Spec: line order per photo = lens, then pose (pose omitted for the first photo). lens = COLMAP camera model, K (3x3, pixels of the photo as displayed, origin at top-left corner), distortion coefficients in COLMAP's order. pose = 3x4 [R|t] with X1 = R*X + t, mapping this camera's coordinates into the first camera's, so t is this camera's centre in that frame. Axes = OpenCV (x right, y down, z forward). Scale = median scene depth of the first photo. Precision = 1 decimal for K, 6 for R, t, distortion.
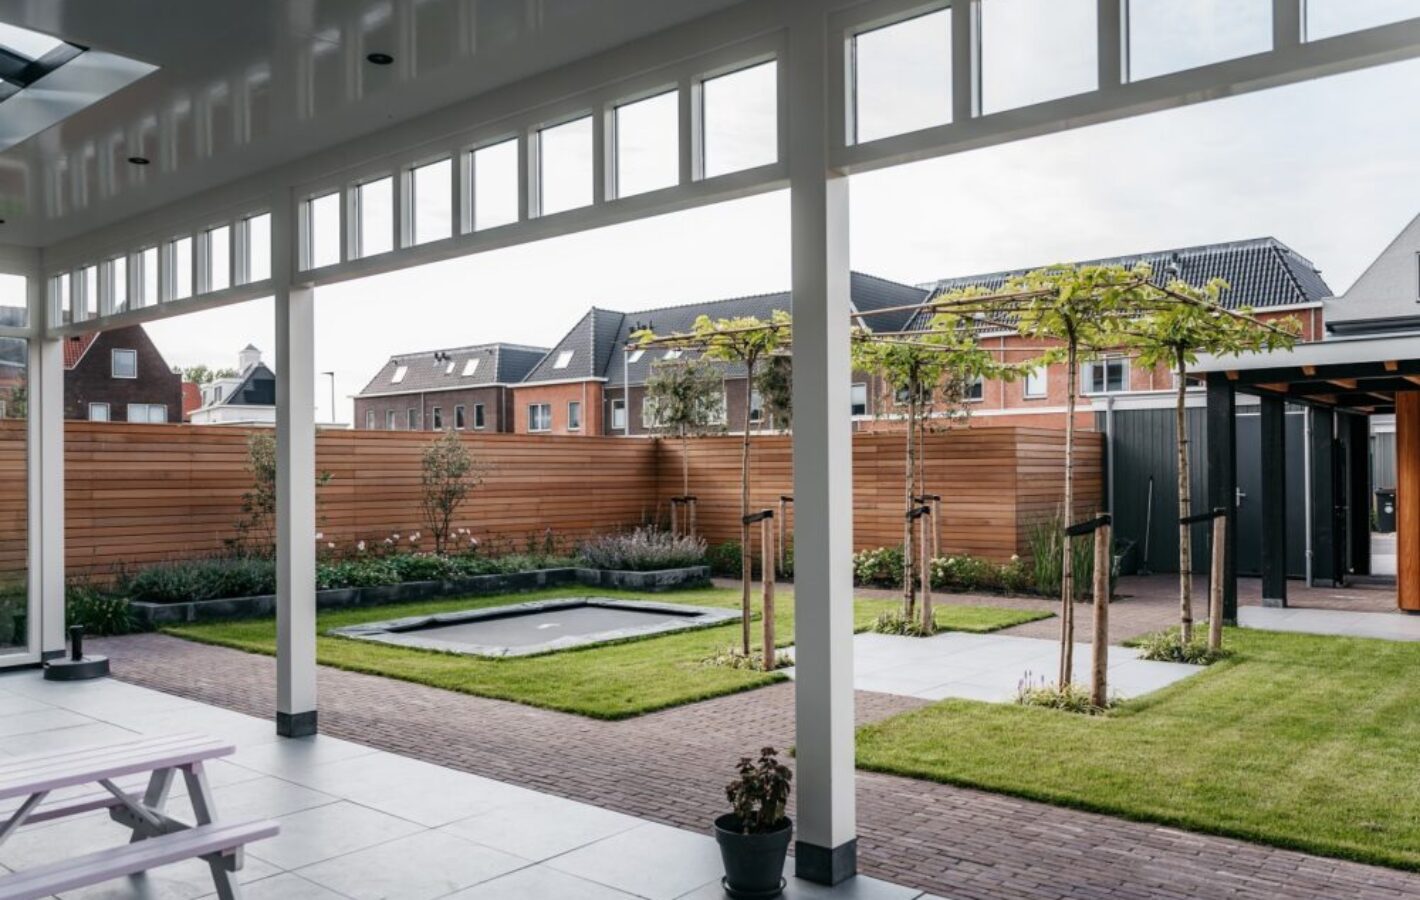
lens RADIAL K [[1130.0, 0, 680.0], [0, 1130.0, 486.2], [0, 0, 1]] dist [-0.012941, -0.001845]
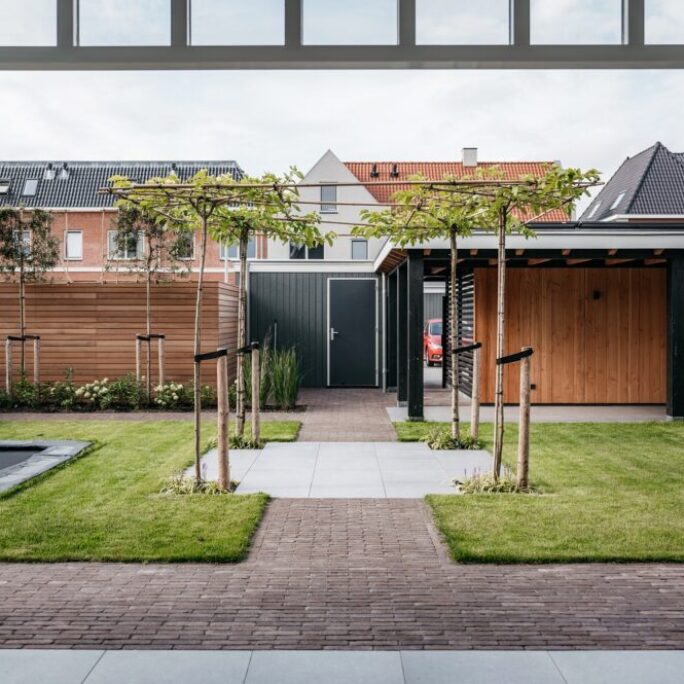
lens RADIAL K [[823.2, 0, 341.1], [0, 823.2, 338.8], [0, 0, 1]] dist [-0.021383, 0.000000]
pose [[0.761975, -0.009868, 0.647531, -0.294793], [0.000024, 0.999884, 0.015210, -0.000940], [-0.647606, -0.011574, 0.761887, 0.247524]]
